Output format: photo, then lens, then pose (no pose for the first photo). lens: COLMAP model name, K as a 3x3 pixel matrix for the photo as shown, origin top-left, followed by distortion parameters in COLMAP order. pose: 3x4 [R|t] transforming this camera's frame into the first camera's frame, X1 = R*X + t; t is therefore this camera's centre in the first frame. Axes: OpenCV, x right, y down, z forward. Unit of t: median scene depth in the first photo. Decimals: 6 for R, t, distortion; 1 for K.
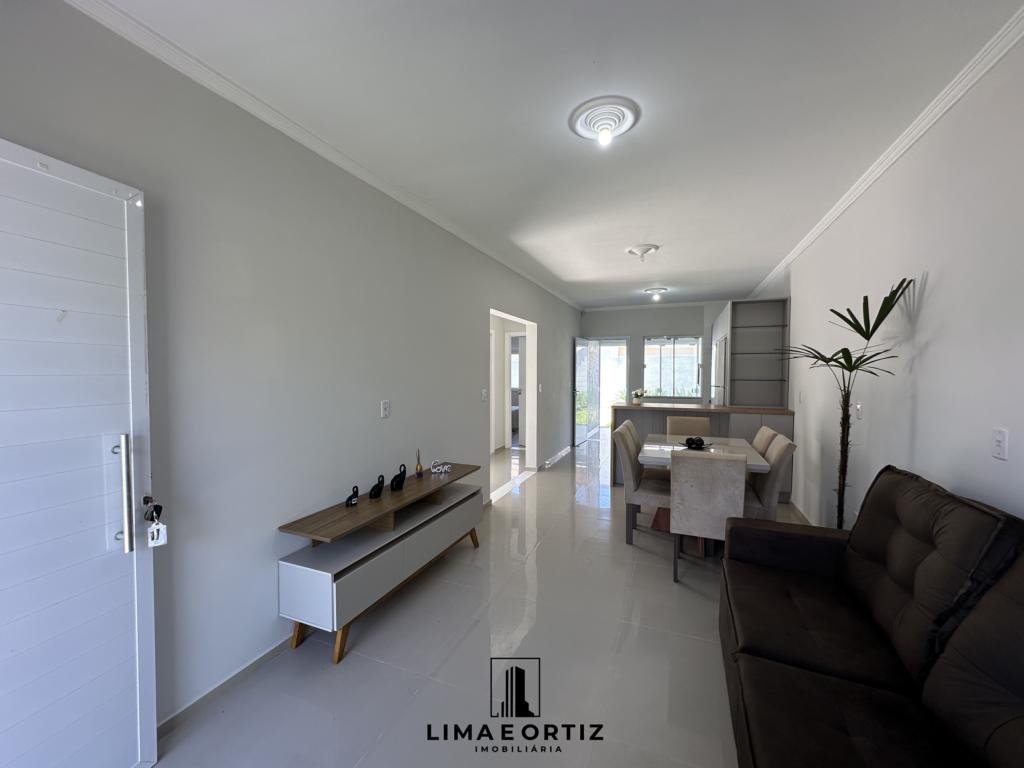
lens RADIAL K [[409.5, 0, 512.3], [0, 409.5, 382.9], [0, 0, 1]] dist [-0.001936, 0.000261]
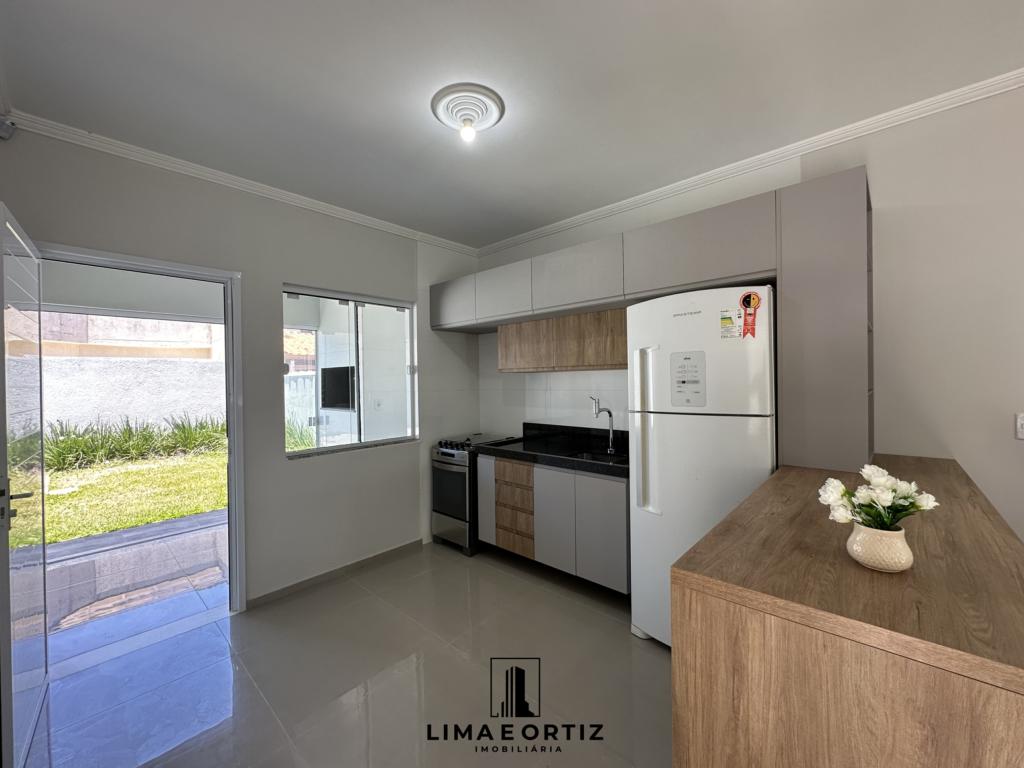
lens RADIAL K [[409.5, 0, 512.3], [0, 409.5, 382.9], [0, 0, 1]] dist [-0.001936, 0.000261]
pose [[0.347988, -0.013766, 0.937398, 0.139962], [0.047381, 0.998873, -0.002921, -0.042811], [-0.936301, 0.045431, 0.348248, 1.598849]]
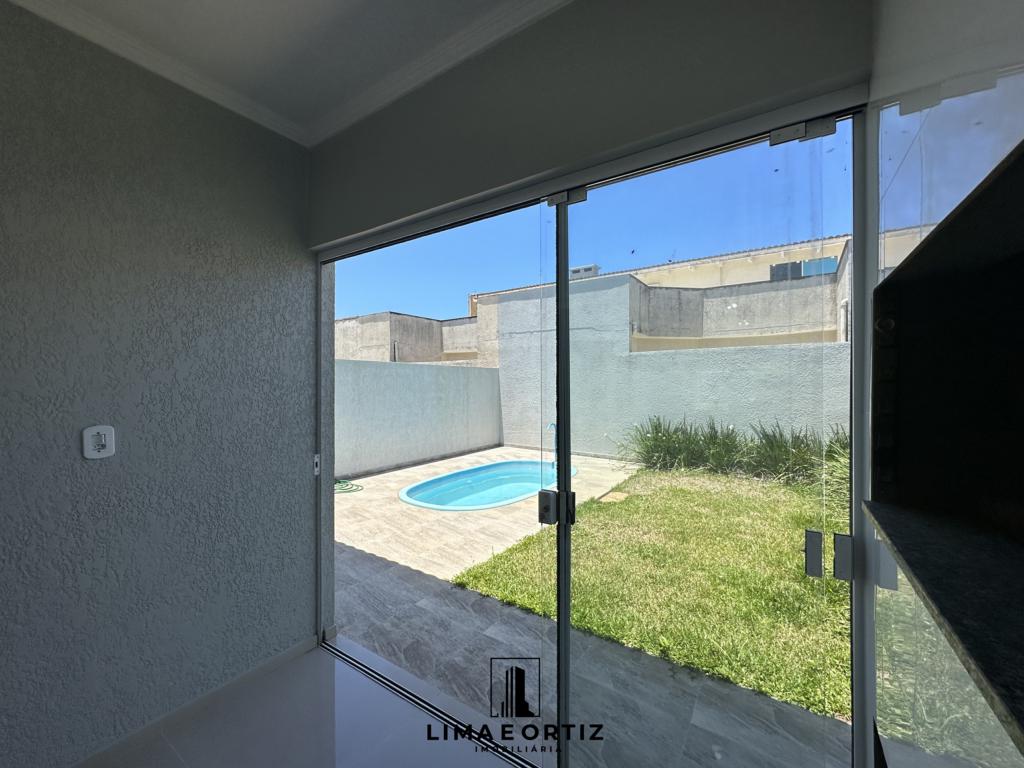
lens RADIAL K [[409.5, 0, 512.3], [0, 409.5, 382.9], [0, 0, 1]] dist [-0.001936, 0.000261]
pose [[0.980182, -0.003109, -0.198076, 1.041278], [-0.003895, 0.999381, -0.034964, -0.058891], [0.198062, 0.035042, 0.979563, 2.388206]]
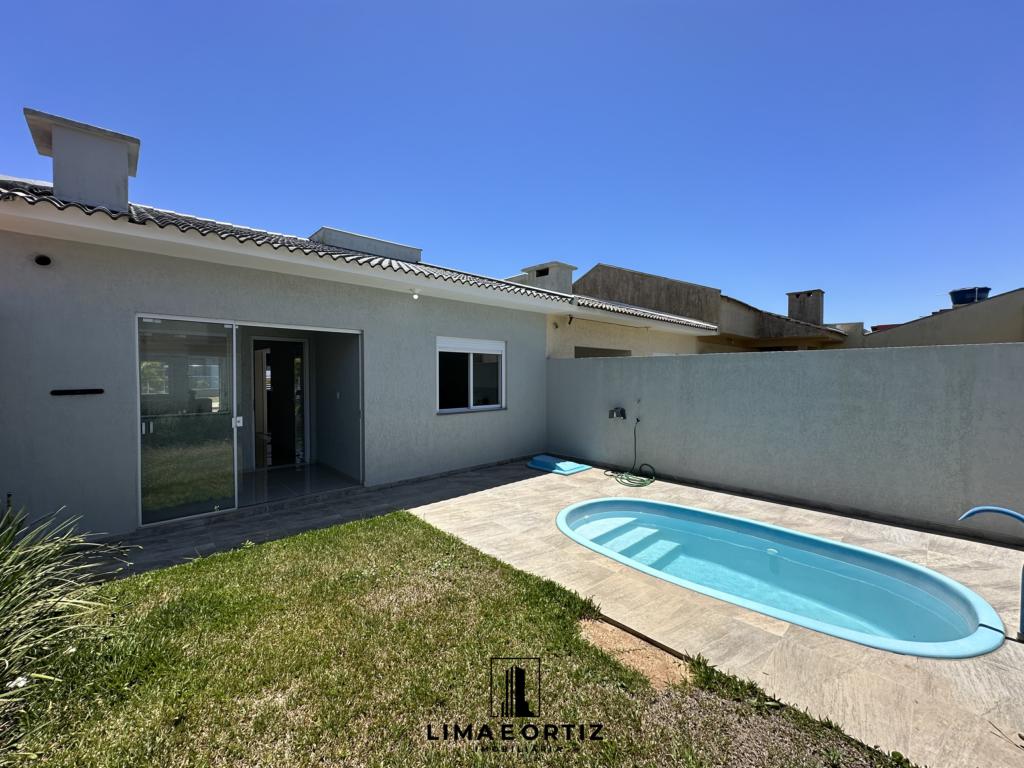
lens RADIAL K [[410.3, 0, 513.7], [0, 410.3, 381.4], [0, 0, 1]] dist [-0.002430, 0.000180]
pose [[-0.412635, 0.012010, -0.910817, 1.832216], [-0.030046, 0.999189, 0.026787, -0.141340], [0.910401, 0.038420, -0.411940, 4.143151]]
